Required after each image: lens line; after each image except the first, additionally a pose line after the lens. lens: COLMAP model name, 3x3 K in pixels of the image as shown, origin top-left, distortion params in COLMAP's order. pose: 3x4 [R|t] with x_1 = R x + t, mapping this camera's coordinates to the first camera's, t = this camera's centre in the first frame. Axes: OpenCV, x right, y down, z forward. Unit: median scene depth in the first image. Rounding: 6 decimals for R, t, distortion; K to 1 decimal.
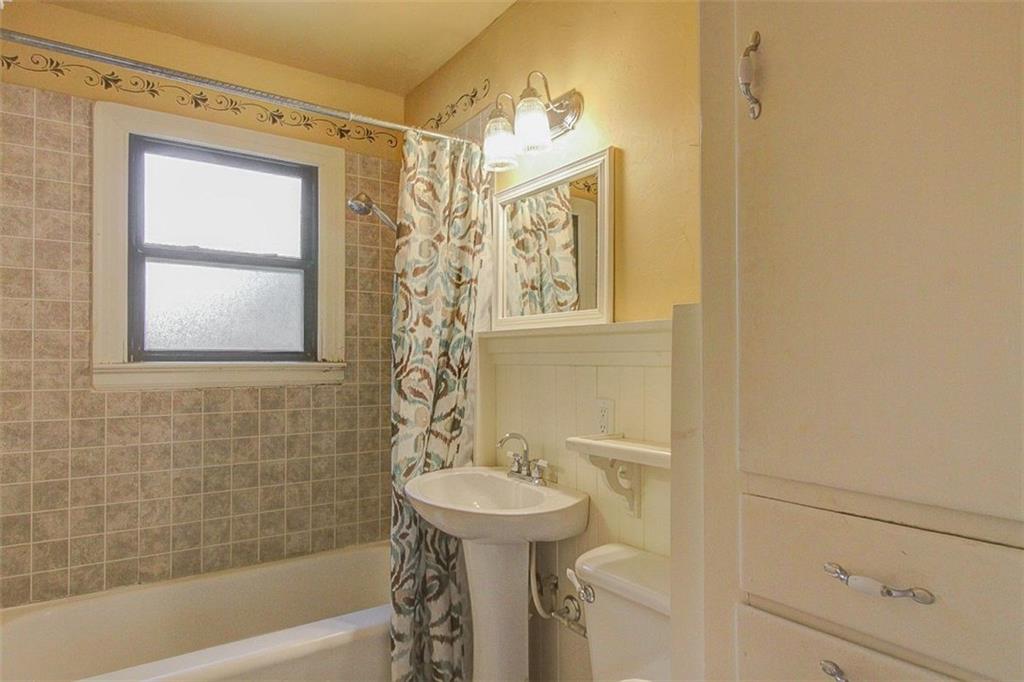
lens RADIAL K [[601.6, 0, 515.9], [0, 601.6, 351.2], [0, 0, 1]] dist [0.000481, -0.002417]
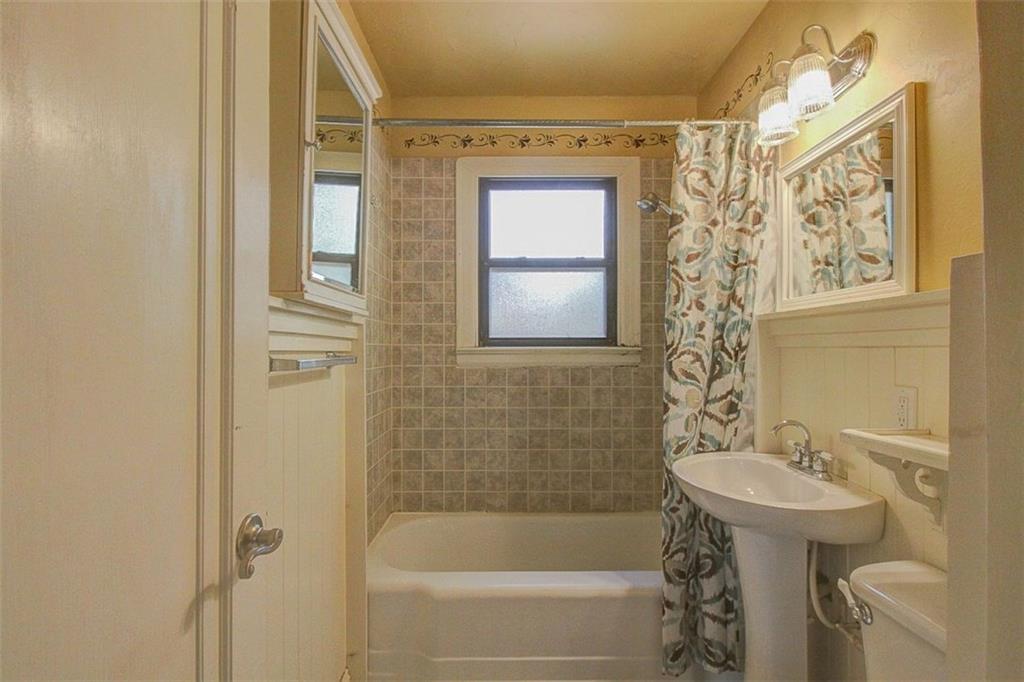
lens RADIAL K [[524.4, 0, 511.6], [0, 524.4, 342.7], [0, 0, 1]] dist [0.000062, -0.006701]
pose [[0.822162, -0.006486, -0.569216, 0.093375], [0.007882, 0.999969, -0.000009, 0.011196], [0.569199, -0.004479, 0.822188, 0.076383]]
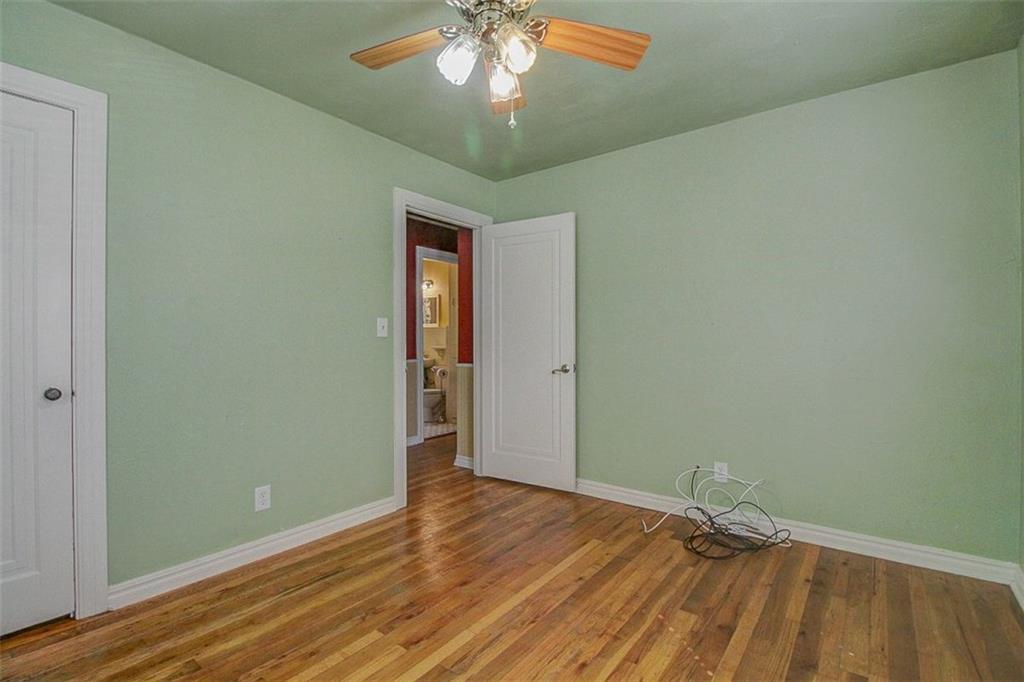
lens RADIAL K [[480.2, 0, 520.5], [0, 480.2, 343.2], [0, 0, 1]] dist [0.001836, -0.010840]
pose [[0.951246, 0.001053, 0.308431, -0.378352], [-0.008708, 0.999687, 0.023446, -0.007504], [-0.308310, -0.024989, 0.950958, -2.675746]]
